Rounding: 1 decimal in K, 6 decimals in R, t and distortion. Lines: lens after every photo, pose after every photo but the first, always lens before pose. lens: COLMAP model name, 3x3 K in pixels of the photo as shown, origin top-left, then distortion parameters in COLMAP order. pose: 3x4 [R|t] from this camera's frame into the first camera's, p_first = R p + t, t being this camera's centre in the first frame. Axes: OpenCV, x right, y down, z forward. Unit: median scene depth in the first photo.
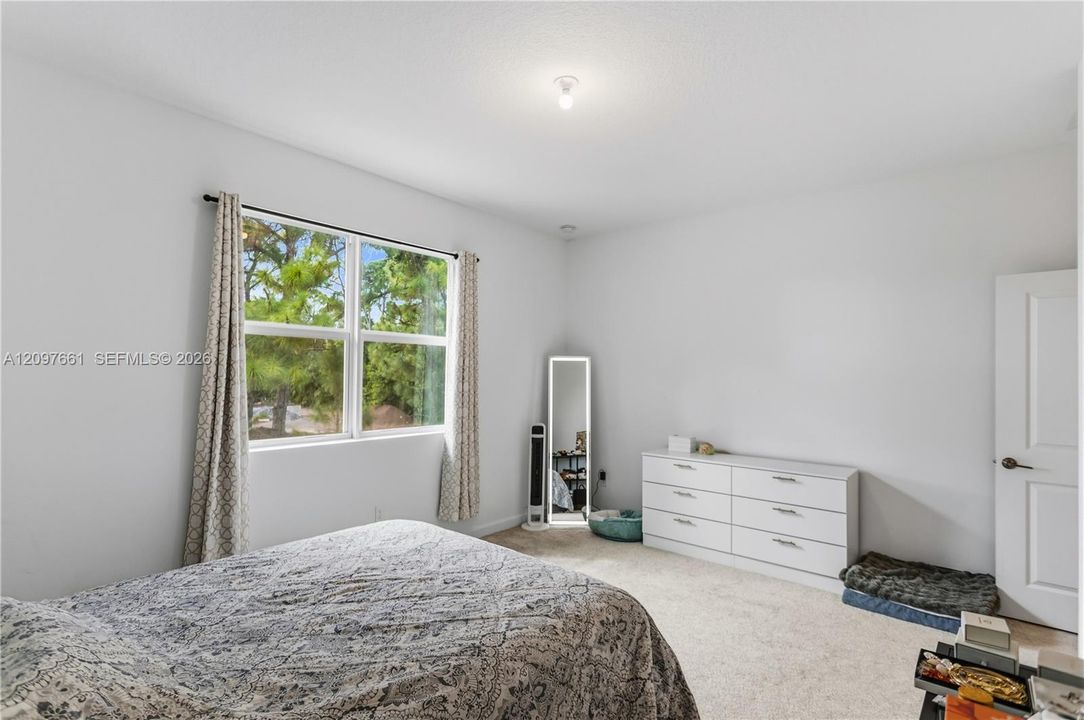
lens RADIAL K [[521.8, 0, 546.0], [0, 521.8, 376.5], [0, 0, 1]] dist [-0.008564, -0.001903]
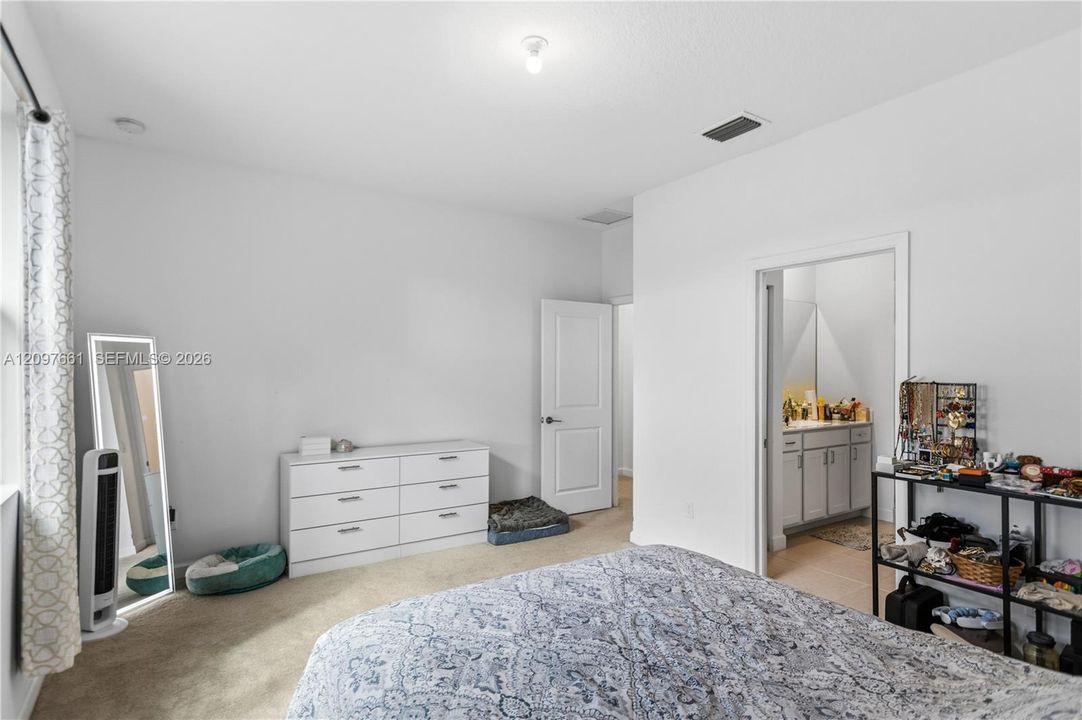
lens RADIAL K [[546.2, 0, 534.1], [0, 546.2, 369.4], [0, 0, 1]] dist [0.001727, -0.000030]
pose [[0.279670, -0.011012, 0.960033, -0.610572], [0.003229, 0.999939, 0.010529, -0.004284], [-0.960091, 0.000155, 0.279688, 0.495096]]
